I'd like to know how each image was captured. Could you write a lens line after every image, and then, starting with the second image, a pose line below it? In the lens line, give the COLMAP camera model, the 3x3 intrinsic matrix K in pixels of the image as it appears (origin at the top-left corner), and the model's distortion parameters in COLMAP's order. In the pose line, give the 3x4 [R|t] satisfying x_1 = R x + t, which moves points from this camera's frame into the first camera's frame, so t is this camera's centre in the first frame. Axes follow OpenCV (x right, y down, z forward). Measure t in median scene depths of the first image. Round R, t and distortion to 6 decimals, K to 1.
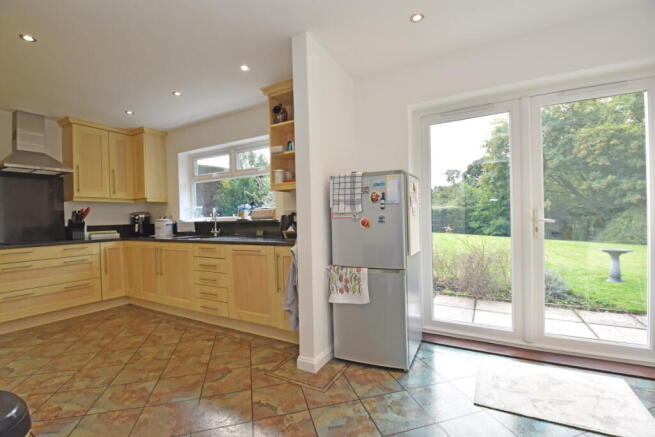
lens RADIAL K [[290.9, 0, 329.5], [0, 290.9, 219.7], [0, 0, 1]] dist [-0.014902, -0.004980]
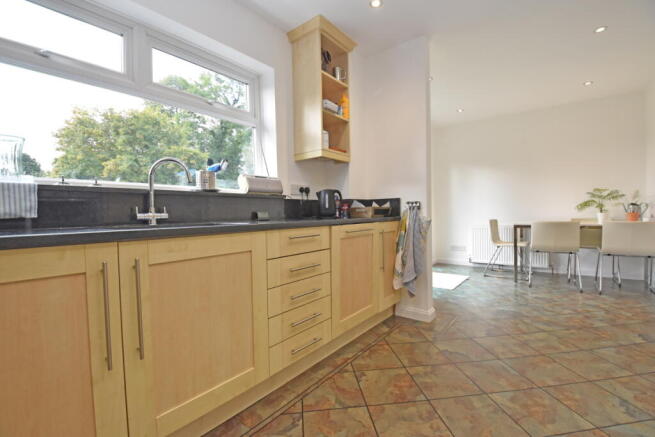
lens RADIAL K [[290.9, 0, 323.7], [0, 290.9, 221.7], [0, 0, 1]] dist [-0.014902, -0.004980]
pose [[0.168095, -0.005707, 0.985754, -0.759850], [0.026168, 0.999657, 0.001325, 0.057512], [-0.985423, 0.025573, 0.168187, 0.698974]]
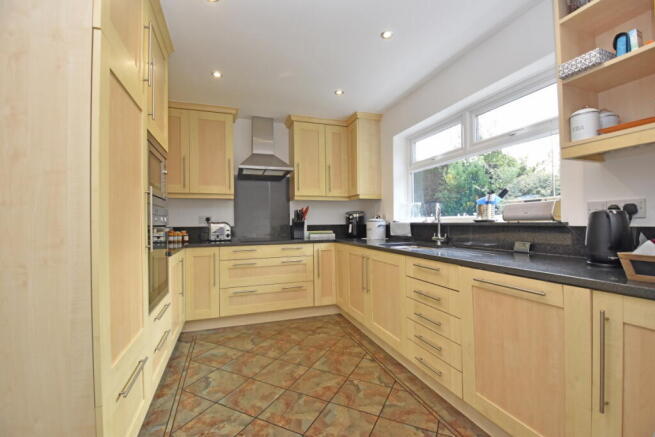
lens RADIAL K [[290.9, 0, 325.7], [0, 290.9, 220.7], [0, 0, 1]] dist [-0.014902, -0.004980]
pose [[0.740848, 0.013255, -0.671542, -0.137519], [-0.013244, 0.999899, 0.005126, 0.000398], [0.671542, 0.005097, 0.740949, 0.325252]]
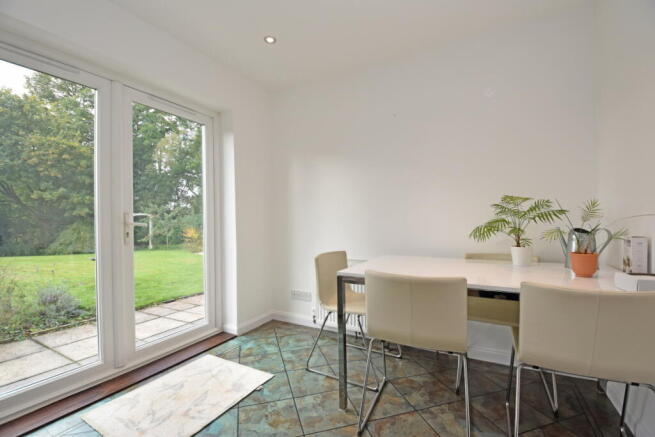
lens RADIAL K [[290.9, 0, 322.5], [0, 290.9, 218.8], [0, 0, 1]] dist [-0.014902, -0.004980]
pose [[0.005600, 0.030567, 0.999517, -0.106013], [0.020254, 0.999324, -0.030675, 0.014964], [-0.999779, 0.020416, 0.004977, 0.239085]]
